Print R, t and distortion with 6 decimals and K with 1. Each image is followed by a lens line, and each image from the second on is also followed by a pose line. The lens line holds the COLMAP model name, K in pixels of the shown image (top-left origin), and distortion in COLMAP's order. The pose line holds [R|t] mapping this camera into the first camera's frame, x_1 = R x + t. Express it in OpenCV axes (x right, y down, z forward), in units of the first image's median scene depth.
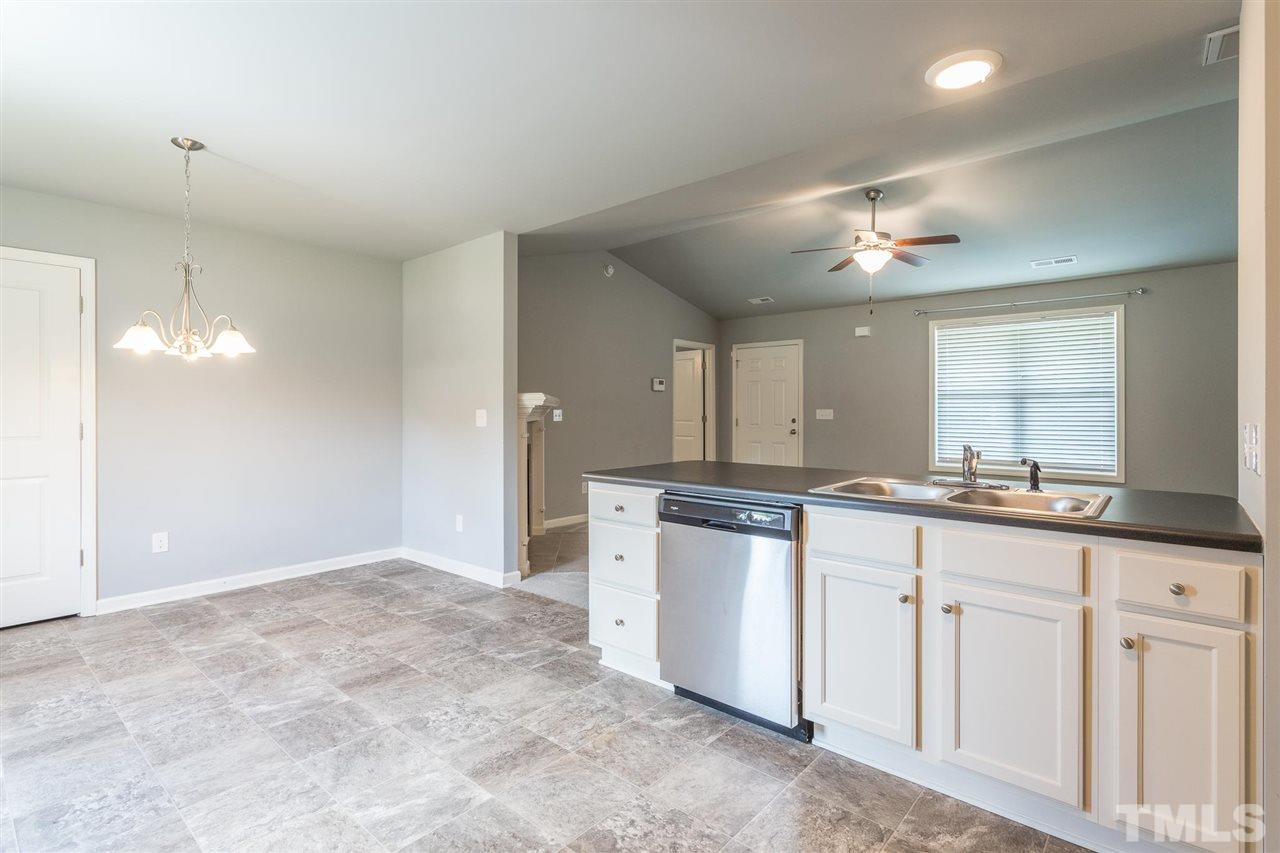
lens RADIAL K [[619.1, 0, 643.4], [0, 619.1, 408.0], [0, 0, 1]] dist [0.003677, 0.000279]
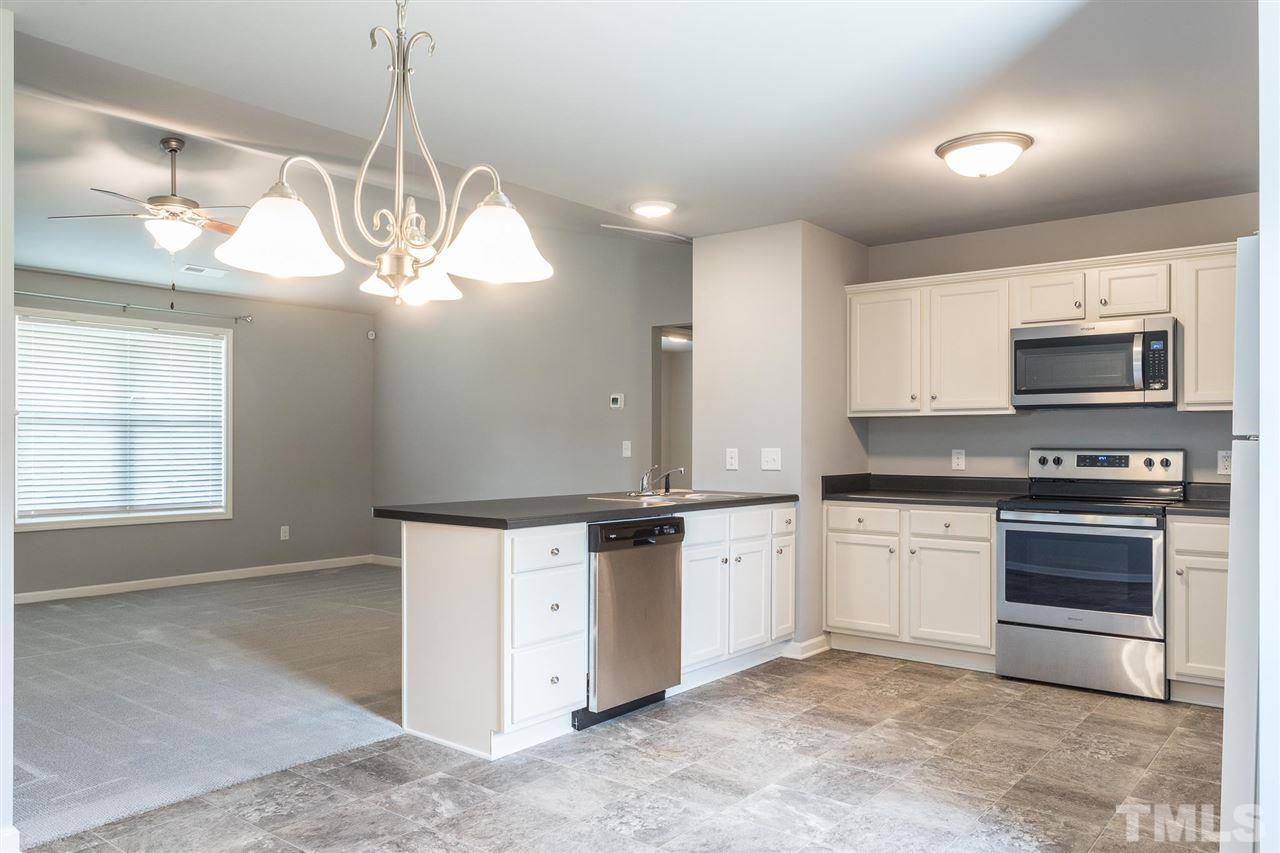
lens RADIAL K [[907.5, 0, 634.6], [0, 907.5, 434.0], [0, 0, 1]] dist [0.005876, 0.003474]
pose [[-0.035277, 0.010709, 0.999320, -1.311127], [-0.006250, 0.999921, -0.010936, 0.007040], [-0.999358, -0.006631, -0.035208, 0.910063]]
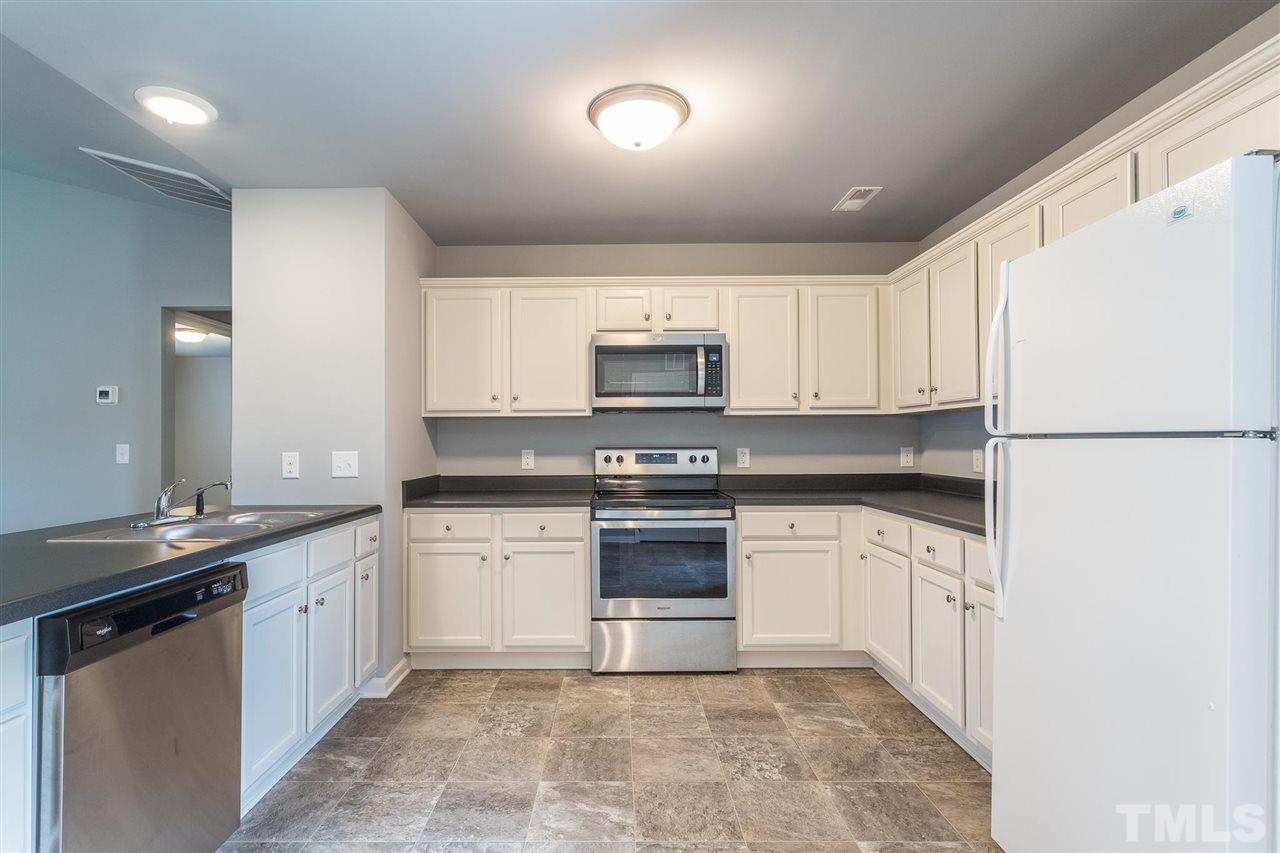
lens RADIAL K [[617.3, 0, 607.3], [0, 617.3, 435.7], [0, 0, 1]] dist [0.000470, 0.001683]
pose [[-0.644398, 0.012925, 0.764581, -0.560481], [0.002023, 0.999882, -0.015198, 0.004764], [-0.764688, -0.008247, -0.644348, 0.905026]]
